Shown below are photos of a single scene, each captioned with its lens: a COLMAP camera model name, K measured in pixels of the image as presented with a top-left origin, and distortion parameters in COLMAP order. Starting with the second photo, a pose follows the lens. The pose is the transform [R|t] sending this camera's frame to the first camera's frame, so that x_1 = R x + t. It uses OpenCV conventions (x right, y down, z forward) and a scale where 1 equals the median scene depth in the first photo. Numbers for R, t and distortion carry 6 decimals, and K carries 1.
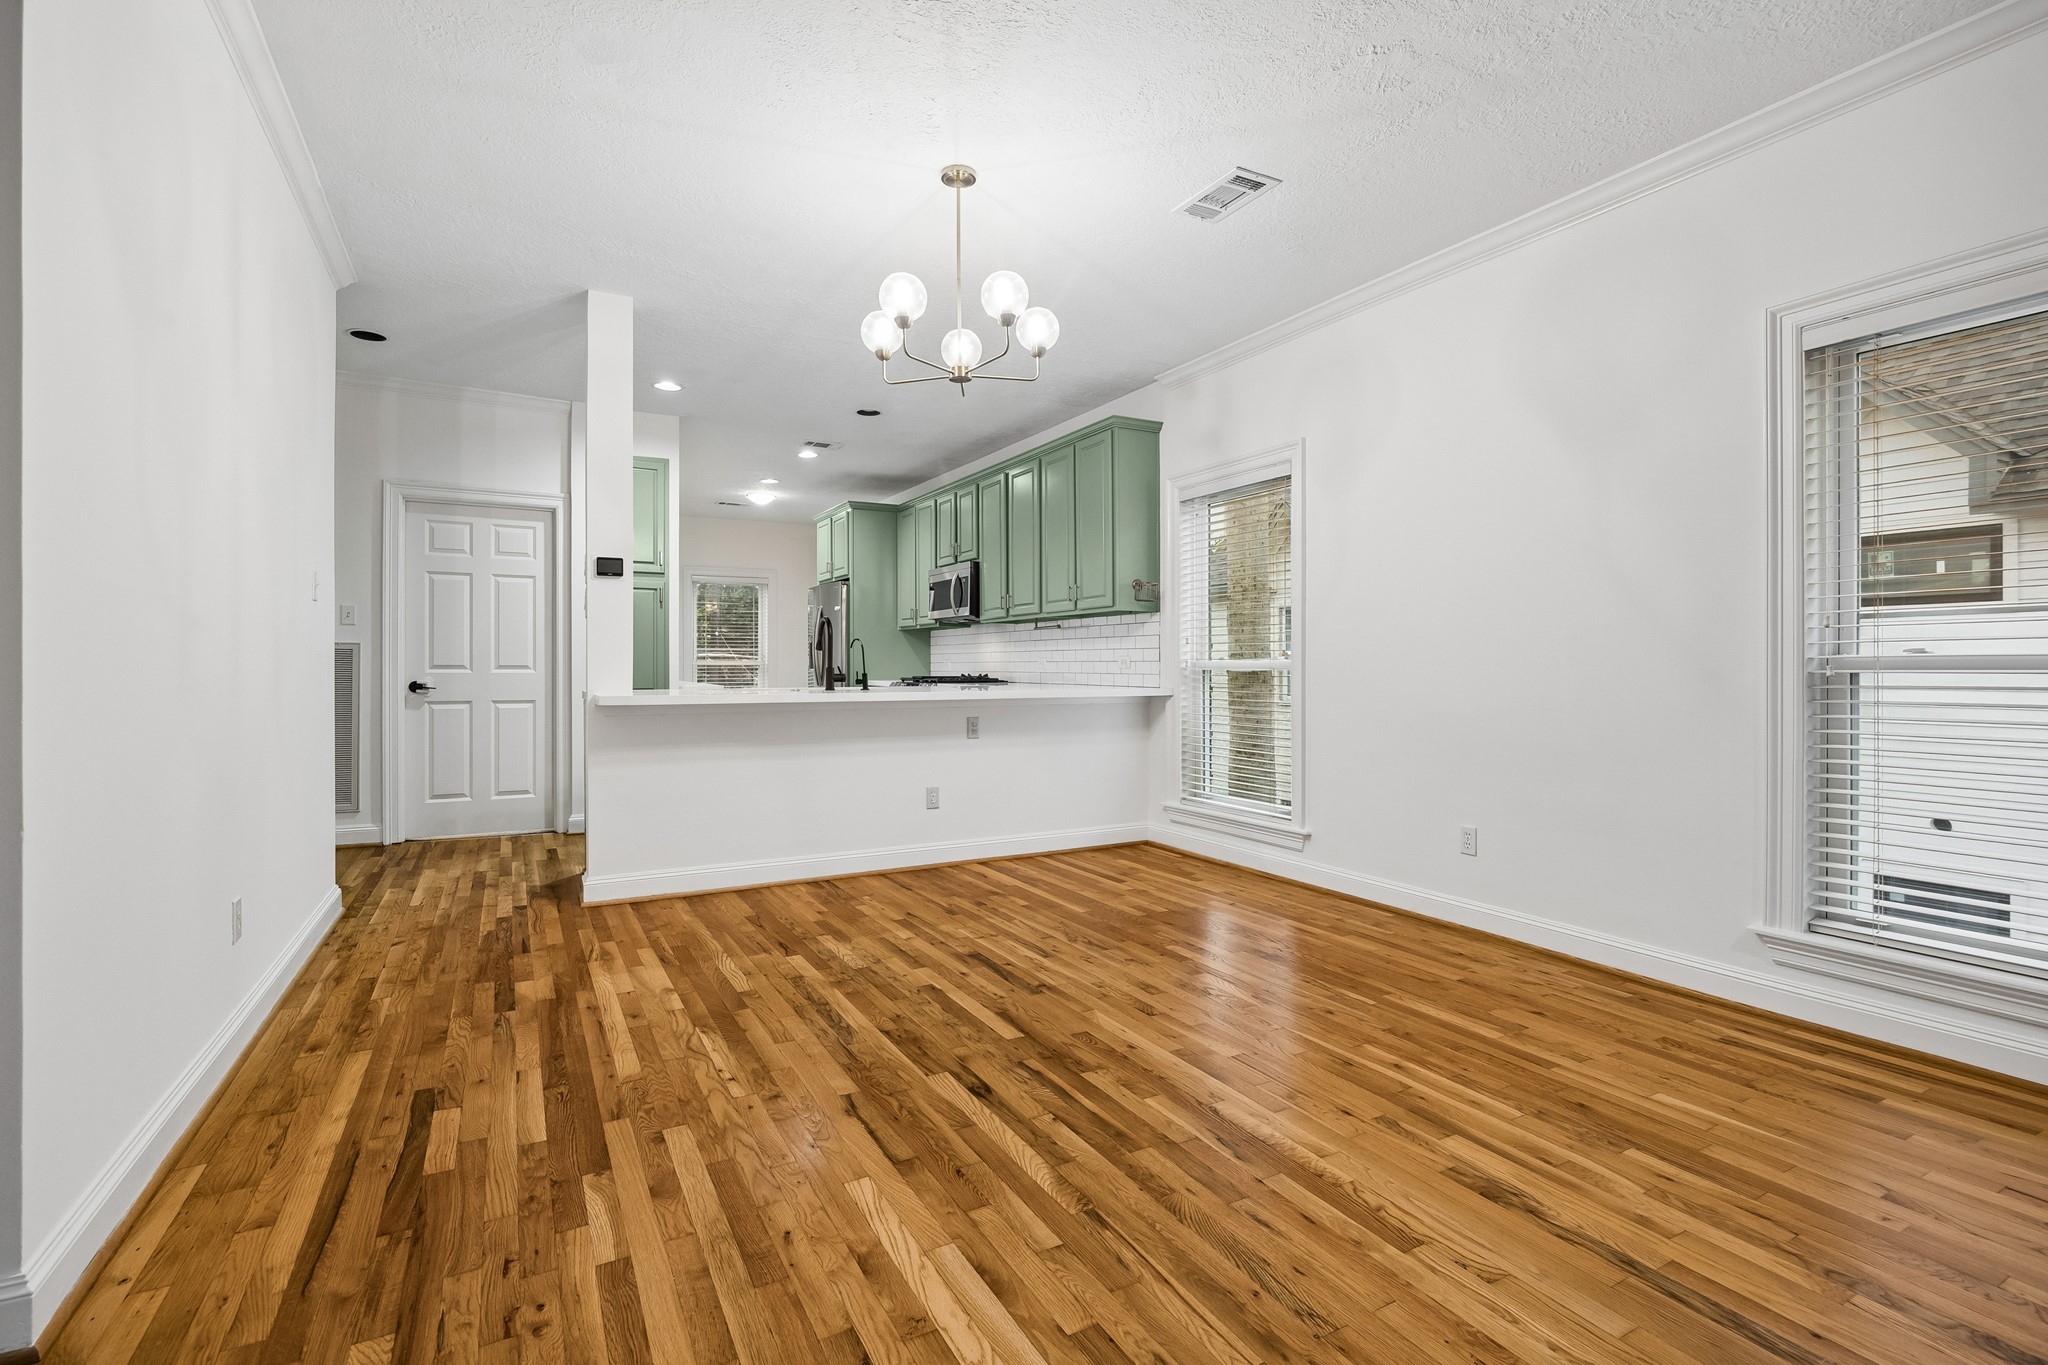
lens RADIAL K [[911.8, 0, 1036.6], [0, 911.8, 674.3], [0, 0, 1]] dist [-0.017055, 0.000340]
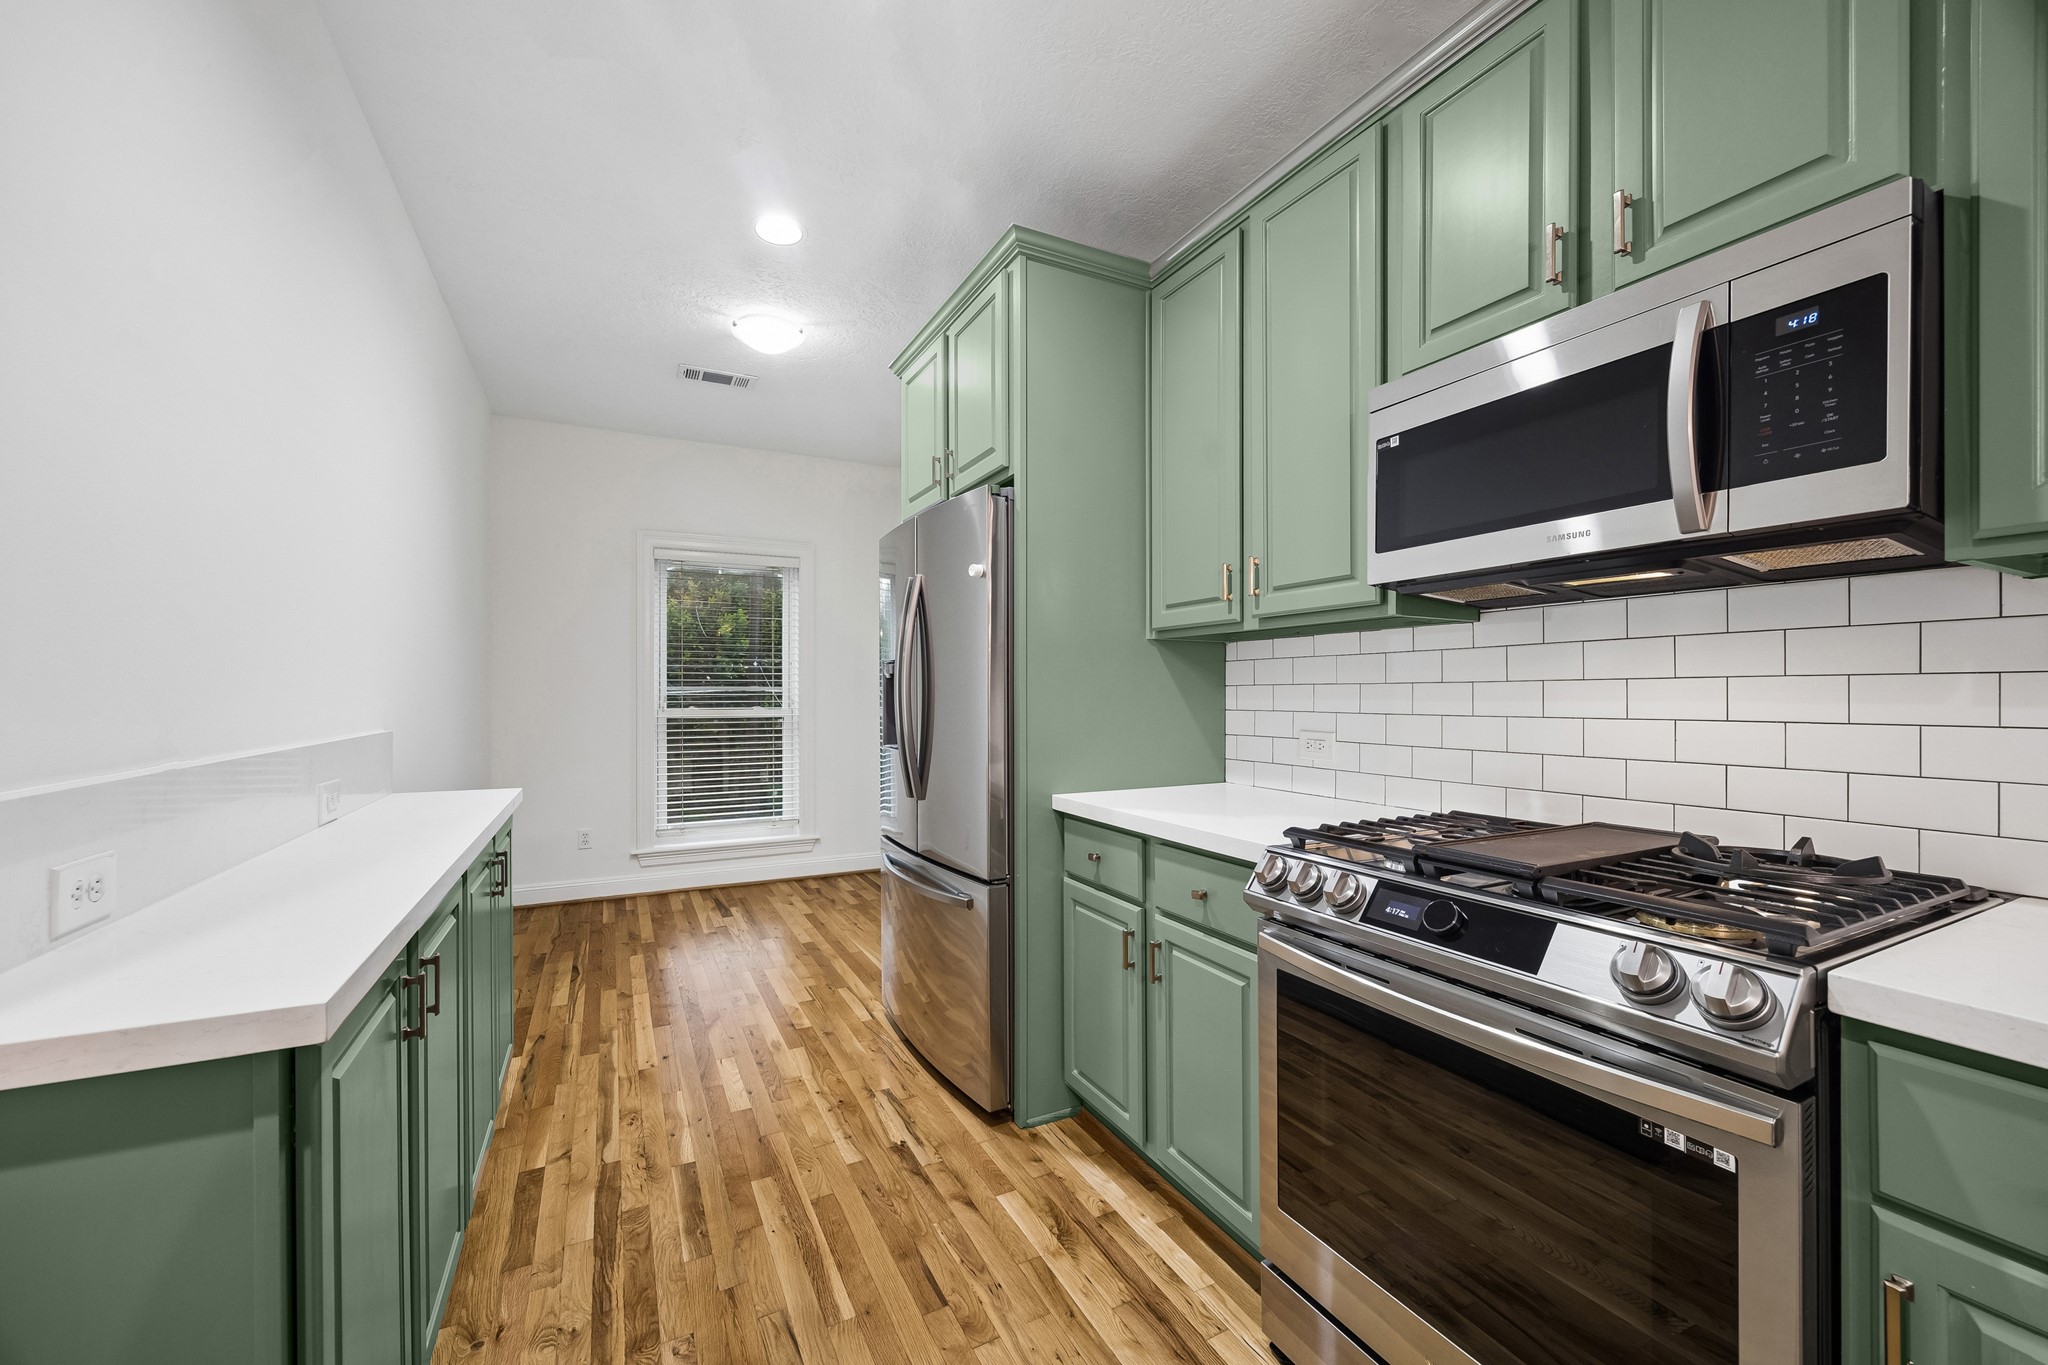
lens RADIAL K [[821.8, 0, 1024.0], [0, 821.8, 682.5], [0, 0, 1]] dist [0.000057, -0.000065]
pose [[0.998675, -0.000988, -0.051460, -0.286019], [-0.000311, 0.999682, -0.025211, -0.038719], [0.051468, 0.025194, 0.998357, 1.083637]]
